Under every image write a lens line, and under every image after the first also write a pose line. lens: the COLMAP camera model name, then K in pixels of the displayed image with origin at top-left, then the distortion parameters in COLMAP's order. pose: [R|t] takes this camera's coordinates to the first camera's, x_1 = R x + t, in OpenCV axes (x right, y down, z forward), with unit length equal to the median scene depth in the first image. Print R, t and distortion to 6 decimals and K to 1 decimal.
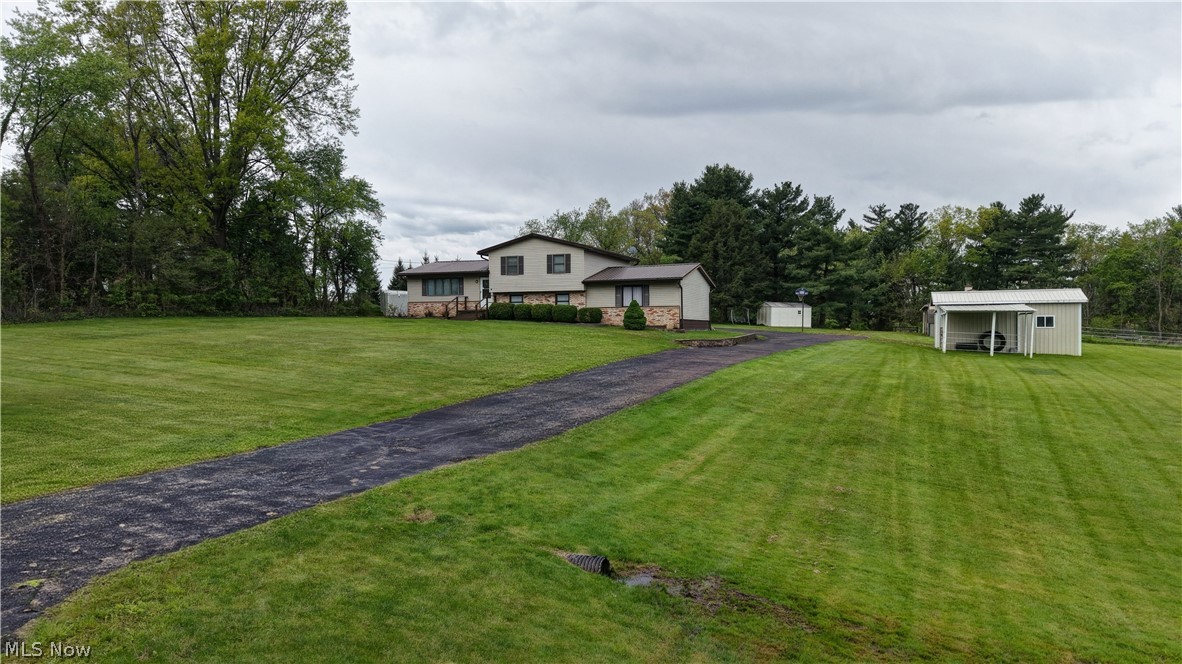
lens RADIAL K [[805.6, 0, 591.0], [0, 805.6, 337.0], [0, 0, 1]] dist [0.032452, -0.047234]
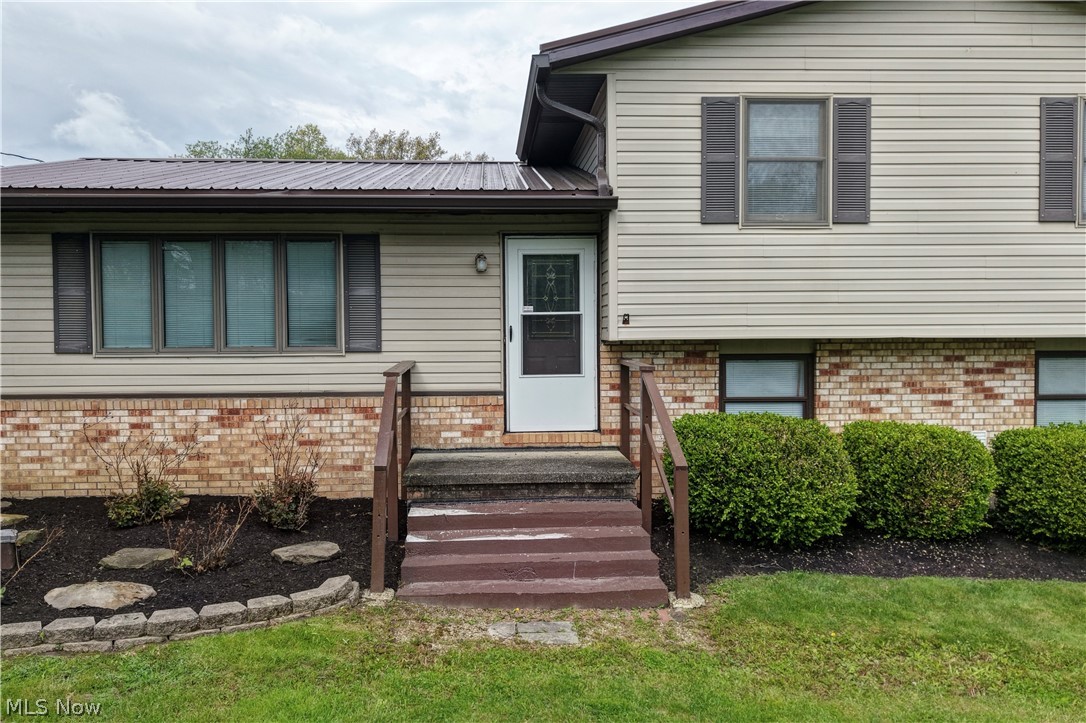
lens RADIAL K [[891.9, 0, 517.5], [0, 891.9, 363.1], [0, 0, 1]] dist [0.119945, -0.227895]
pose [[0.919722, -0.012387, 0.392375, -0.197772], [0.003897, 0.999741, 0.022427, -0.052614], [-0.392551, -0.019097, 0.919532, 0.820640]]
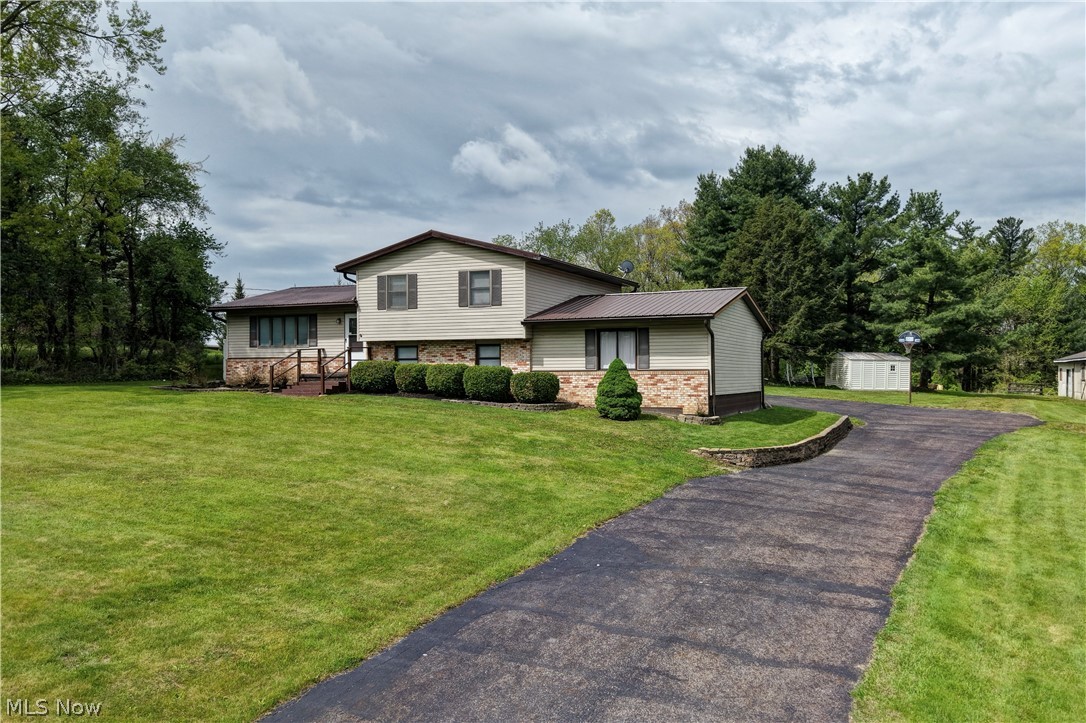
lens RADIAL K [[883.6, 0, 595.4], [0, 883.6, 365.4], [0, 0, 1]] dist [0.036691, -0.001536]
pose [[0.999891, 0.001084, -0.014715, 0.041424], [-0.001326, 0.999865, -0.016397, -0.028421], [0.014696, 0.016414, 0.999757, 0.388102]]
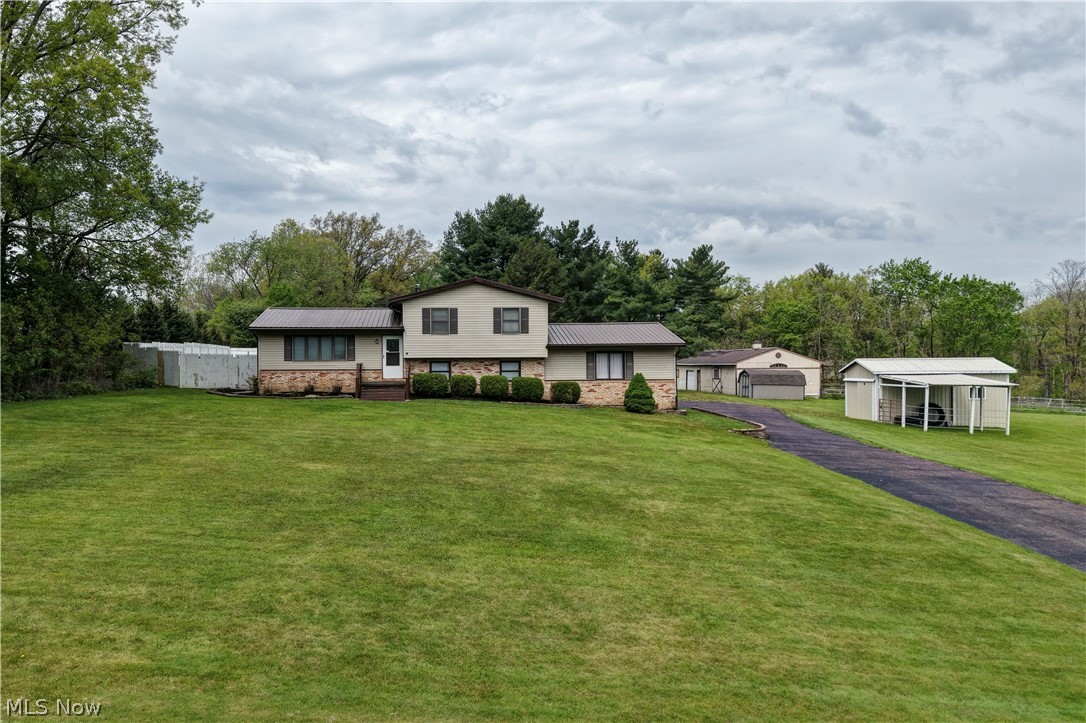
lens RADIAL K [[877.4, 0, 480.4], [0, 877.4, 361.9], [0, 0, 1]] dist [0.034647, 0.000193]
pose [[0.913171, 0.001975, 0.407572, -0.361500], [0.003717, 0.999906, -0.013175, -0.039884], [-0.407560, 0.013546, 0.913078, 0.262810]]
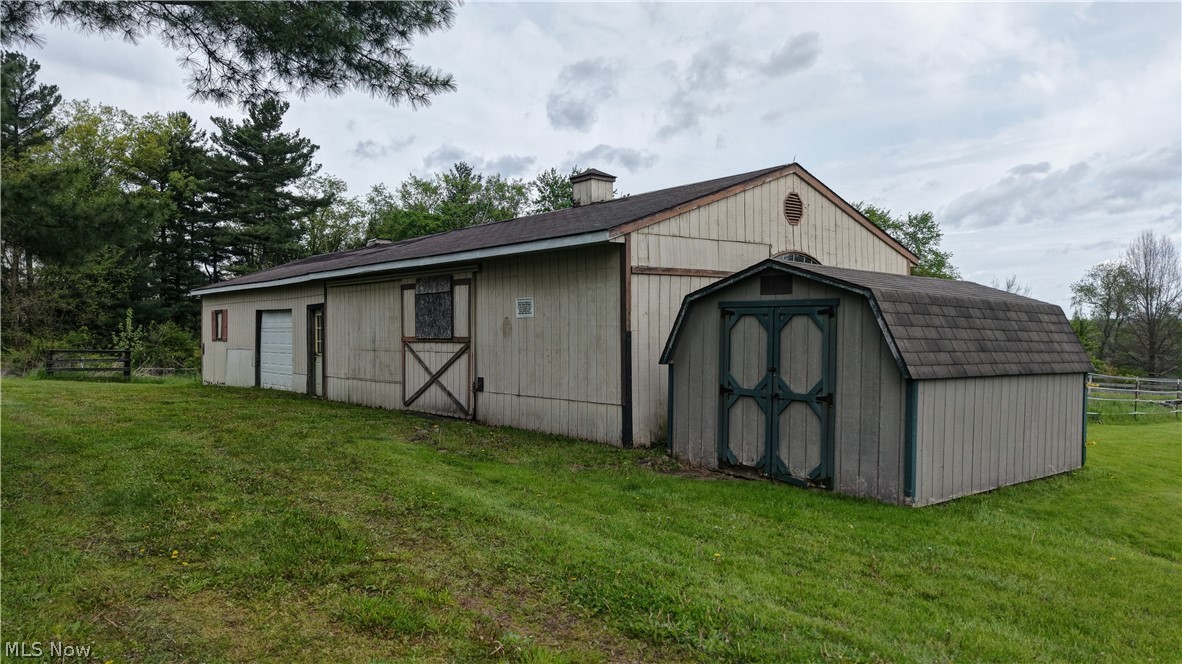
lens RADIAL K [[805.6, 0, 591.0], [0, 805.6, 337.0], [0, 0, 1]] dist [0.032452, -0.047234]
pose [[0.482595, -0.005545, 0.875826, 0.400176], [0.010773, 0.999942, 0.000394, -0.029445], [-0.875777, 0.009245, 0.482627, 1.282833]]
